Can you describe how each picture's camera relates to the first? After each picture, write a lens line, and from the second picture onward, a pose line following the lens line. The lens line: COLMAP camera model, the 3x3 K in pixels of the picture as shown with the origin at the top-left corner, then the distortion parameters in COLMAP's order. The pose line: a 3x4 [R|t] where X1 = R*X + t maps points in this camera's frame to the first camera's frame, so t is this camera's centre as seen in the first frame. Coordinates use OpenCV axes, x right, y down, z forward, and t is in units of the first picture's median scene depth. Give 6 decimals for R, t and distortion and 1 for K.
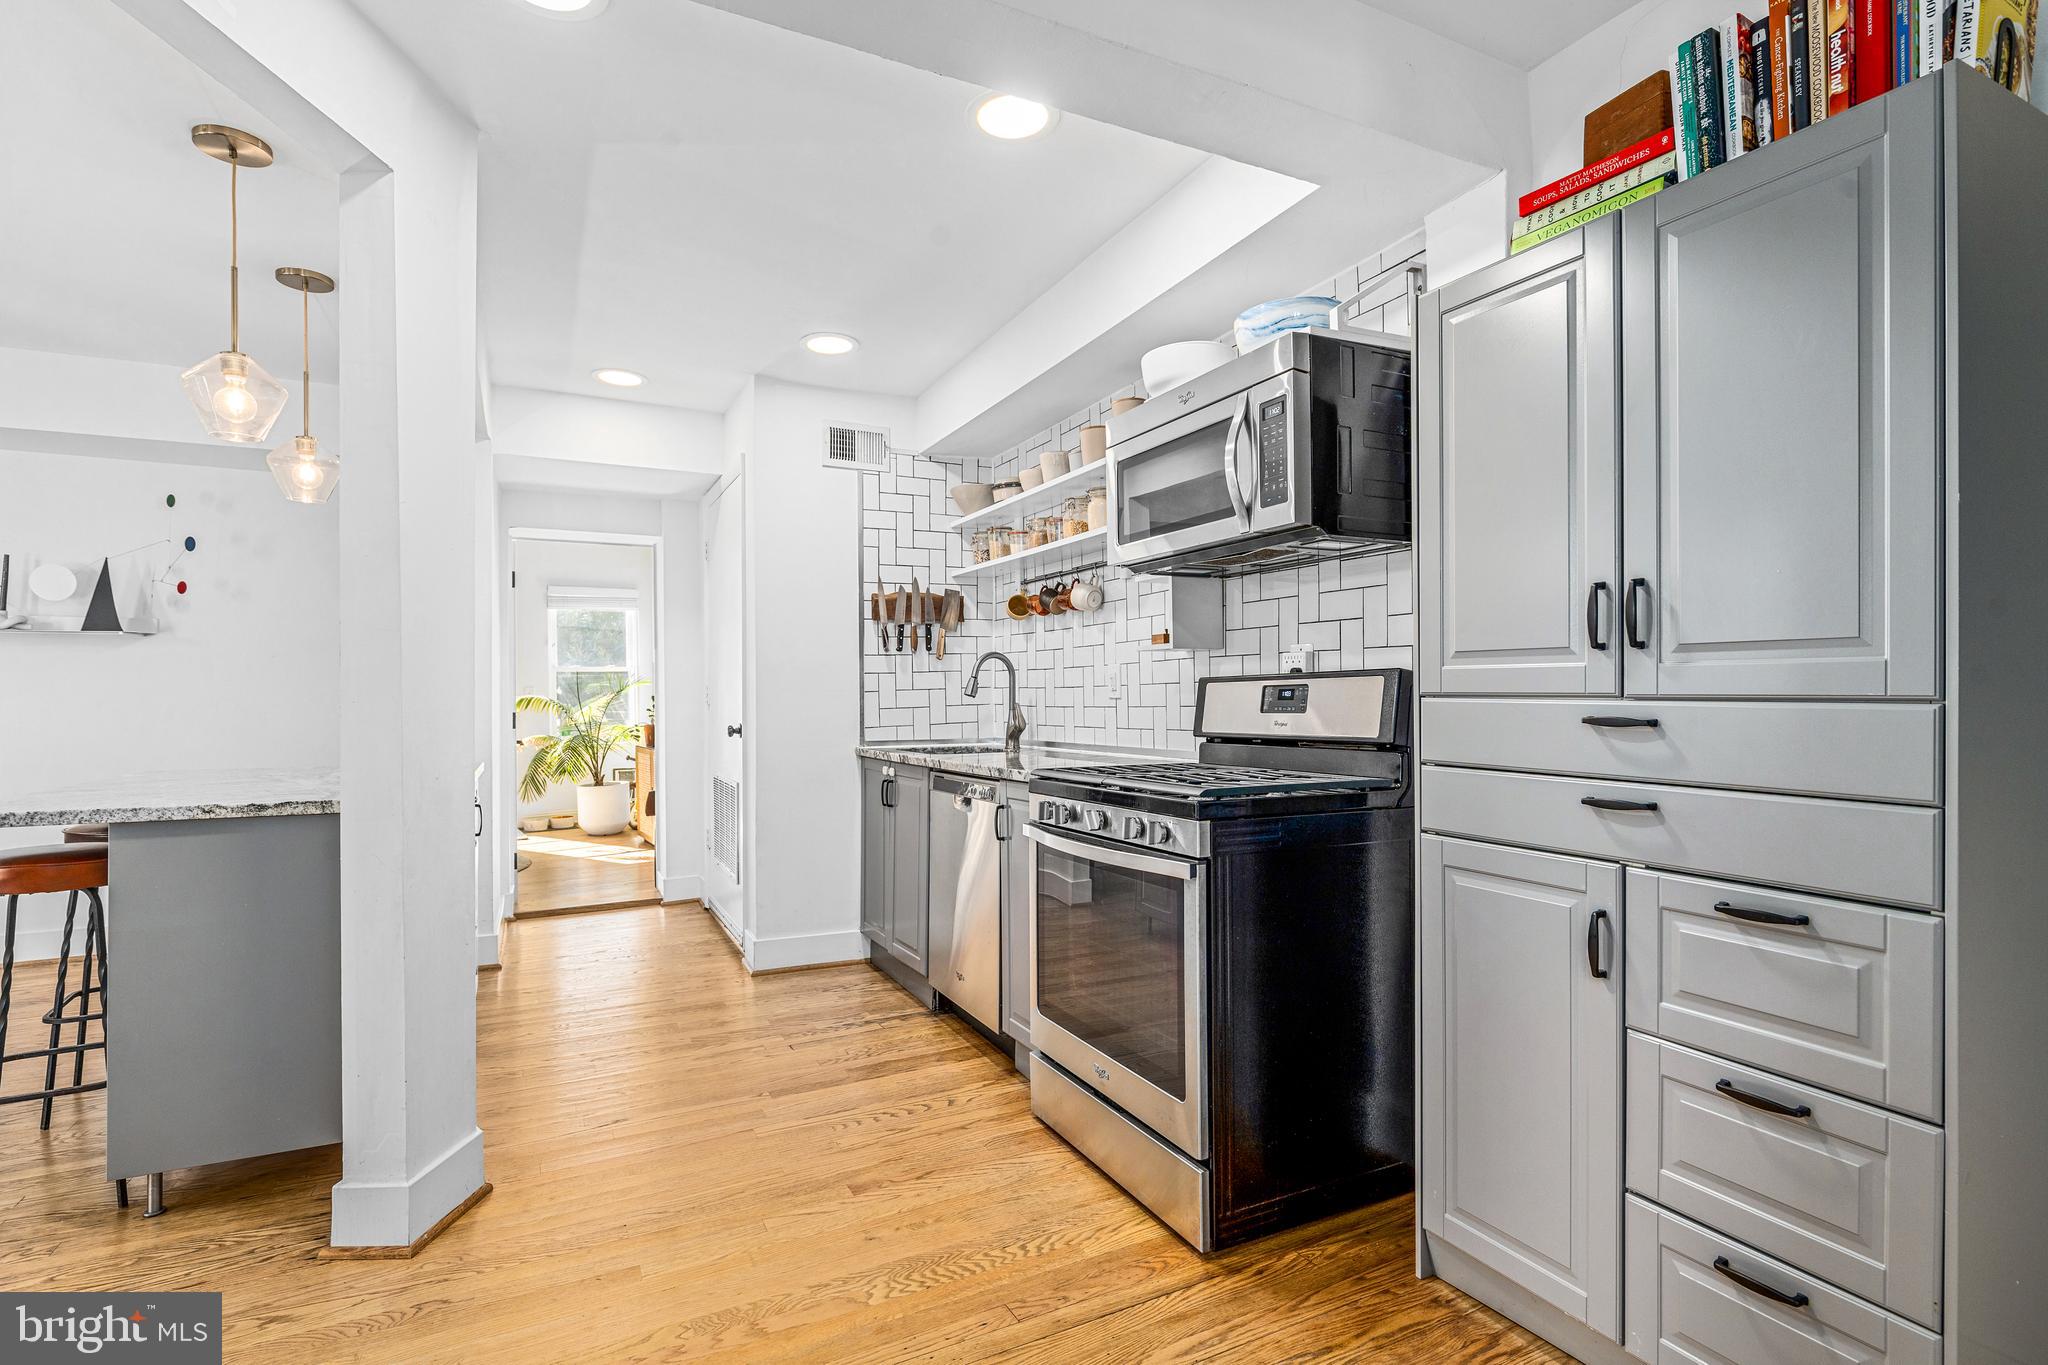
lens RADIAL K [[977.7, 0, 1027.5], [0, 977.7, 690.3], [0, 0, 1]] dist [-0.004096, -0.001277]
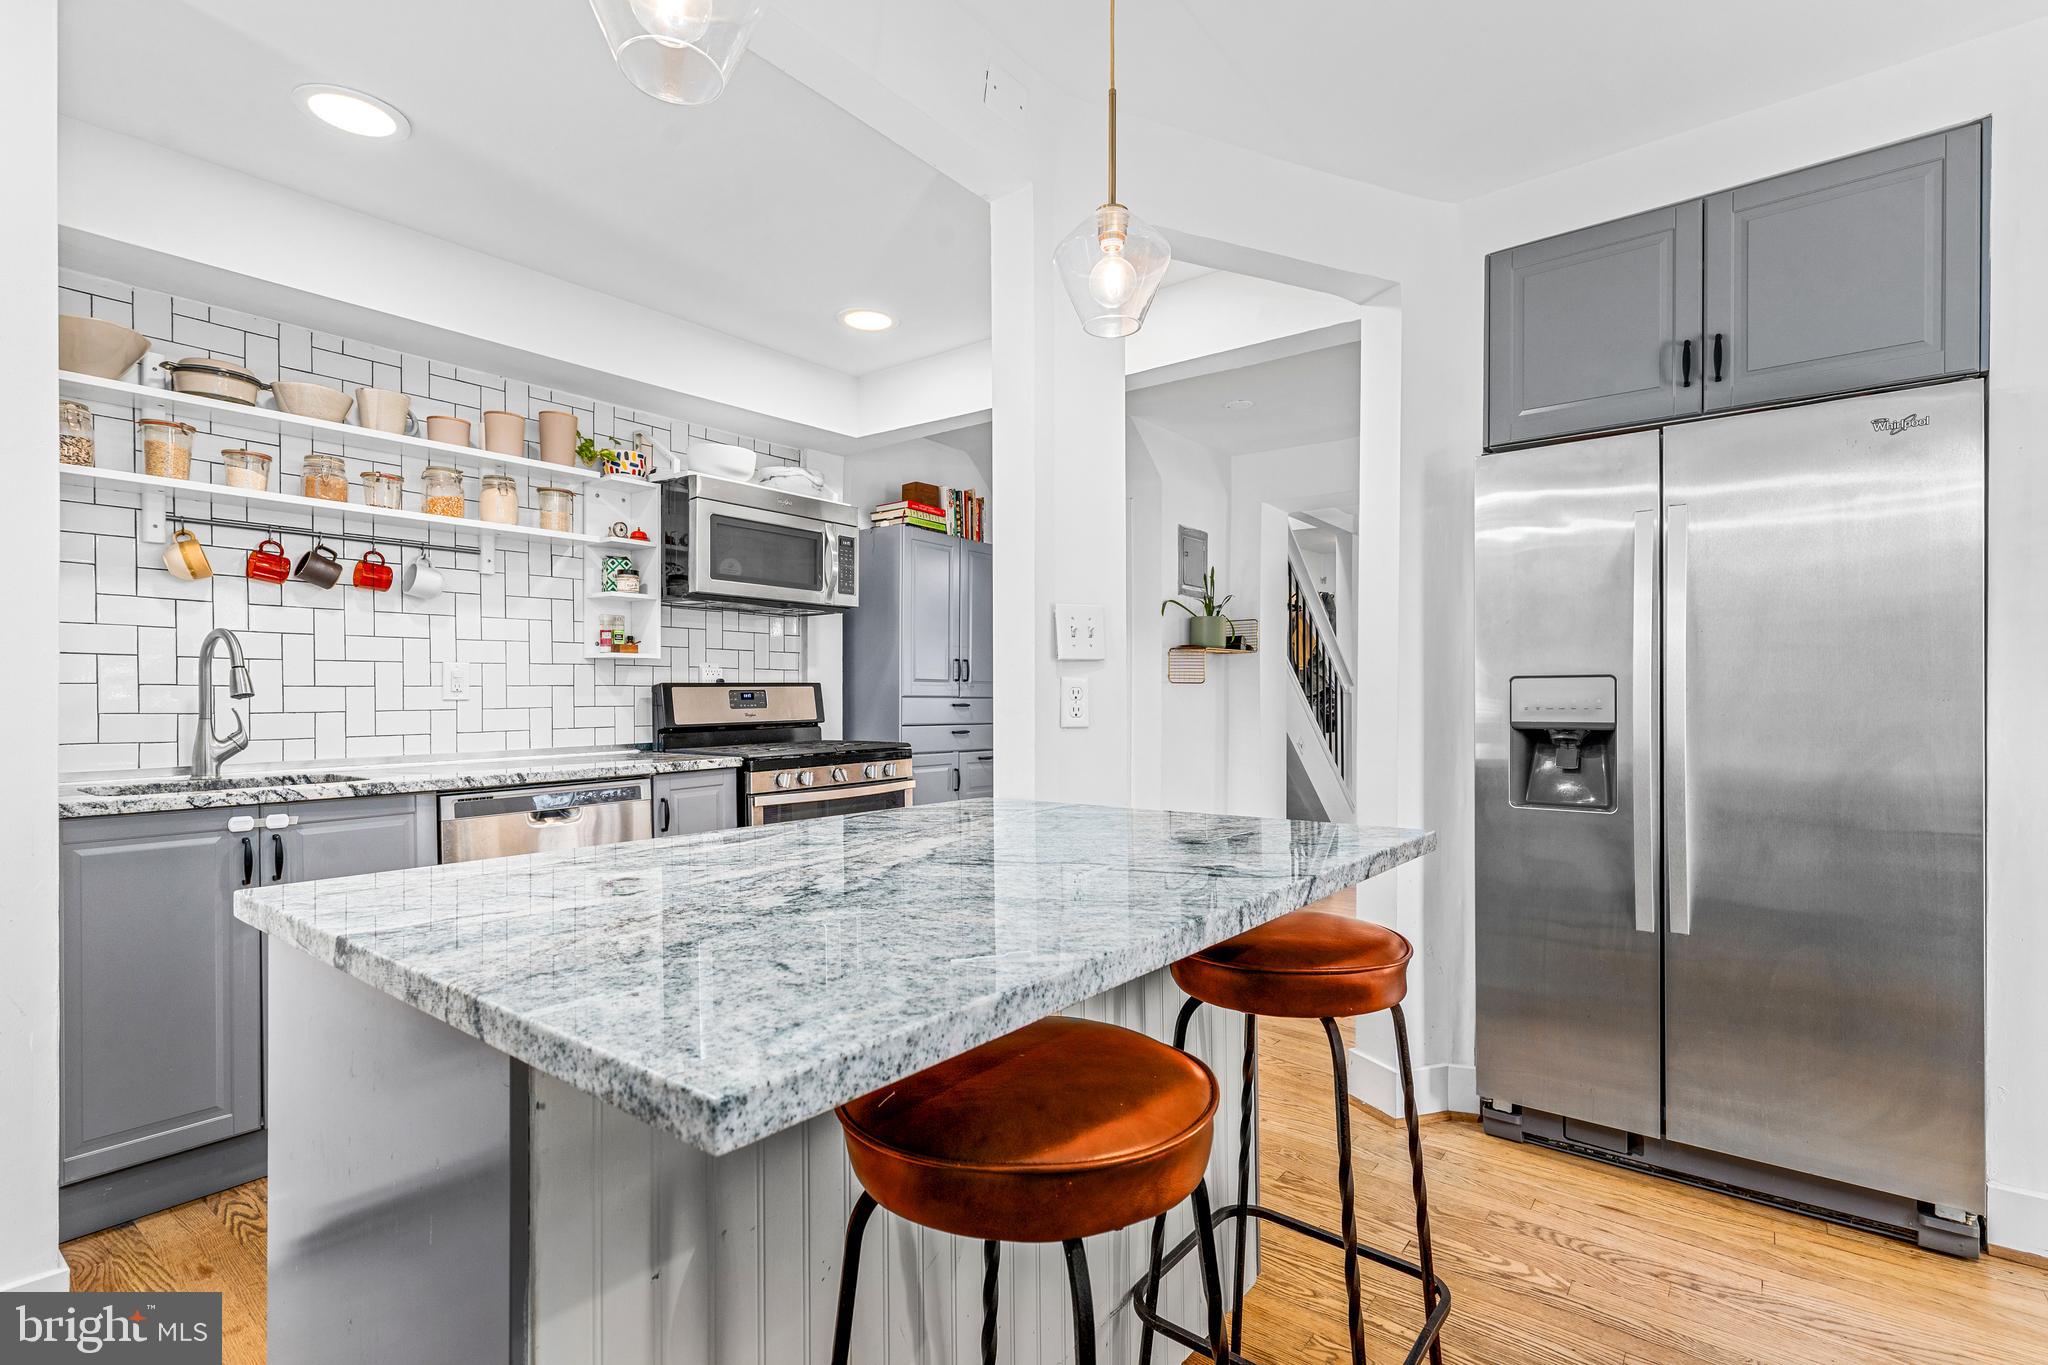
lens RADIAL K [[935.1, 0, 1014.4], [0, 935.1, 700.7], [0, 0, 1]] dist [0.005841, -0.000879]
pose [[-0.422561, 0.002462, 0.906331, -1.165814], [-0.000965, 0.999995, -0.003166, 0.014550], [-0.906334, -0.002212, -0.422556, 1.142095]]
